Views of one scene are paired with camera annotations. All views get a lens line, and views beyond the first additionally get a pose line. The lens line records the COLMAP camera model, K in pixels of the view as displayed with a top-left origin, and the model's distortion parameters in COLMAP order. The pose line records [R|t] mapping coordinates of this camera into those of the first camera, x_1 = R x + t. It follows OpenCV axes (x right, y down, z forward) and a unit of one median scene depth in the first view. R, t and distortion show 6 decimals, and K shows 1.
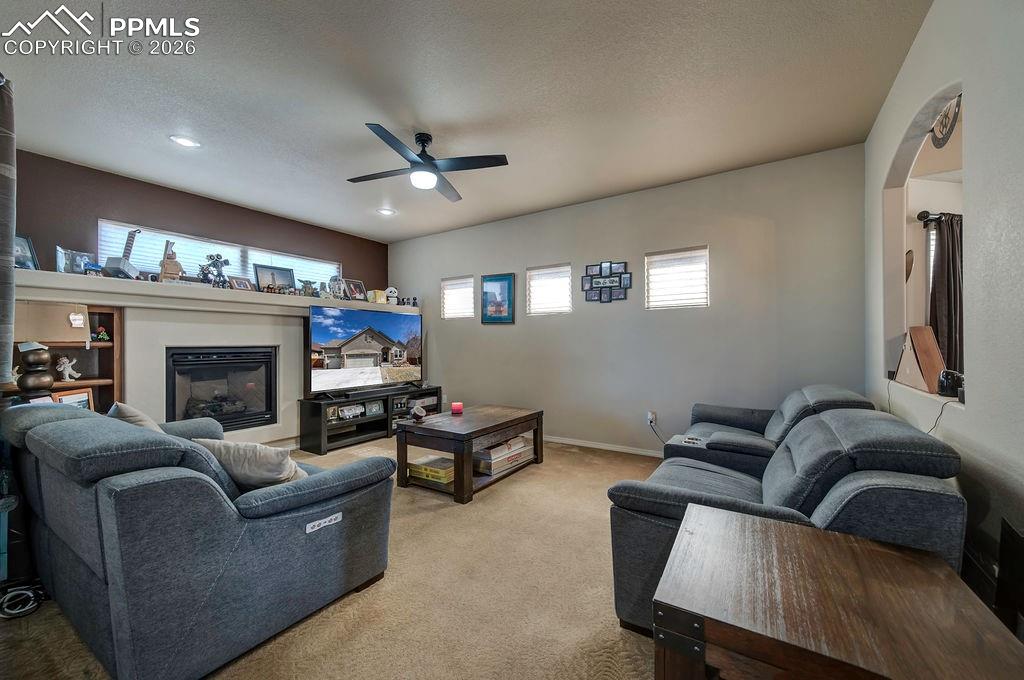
lens RADIAL K [[397.6, 0, 515.6], [0, 397.6, 346.1], [0, 0, 1]] dist [-0.008563, 0.000686]
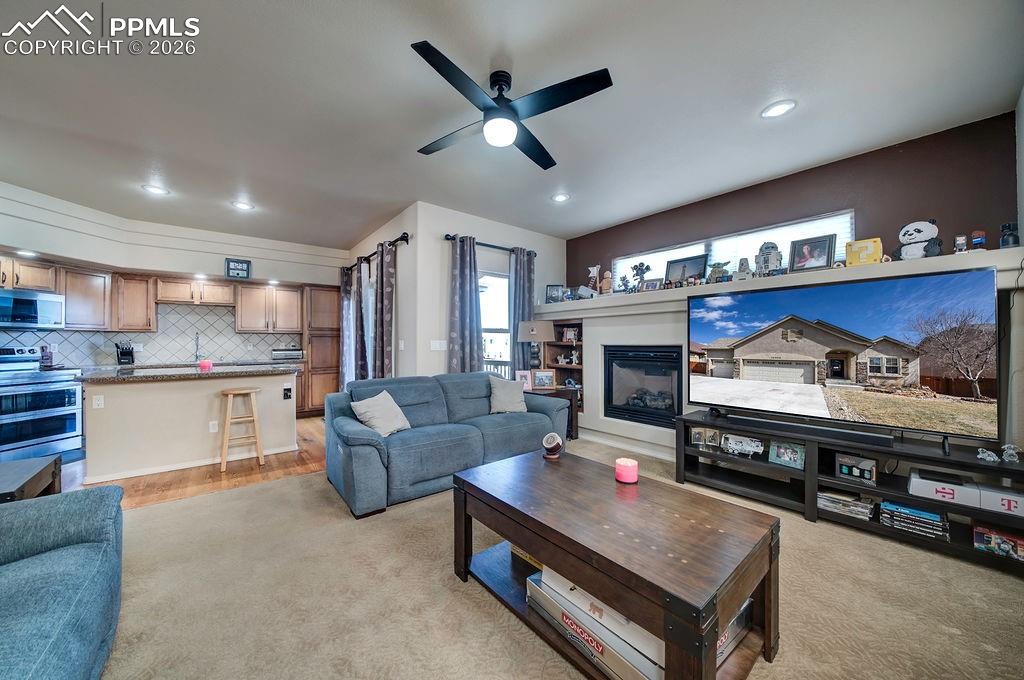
lens RADIAL K [[365.1, 0, 508.0], [0, 365.1, 339.7], [0, 0, 1]] dist [-0.018078, 0.000470]
pose [[-0.319414, -0.000226, -0.947615, 0.311978], [-0.000068, 1.000000, -0.000215, -0.013348], [0.947615, -0.000004, -0.319414, 0.883561]]
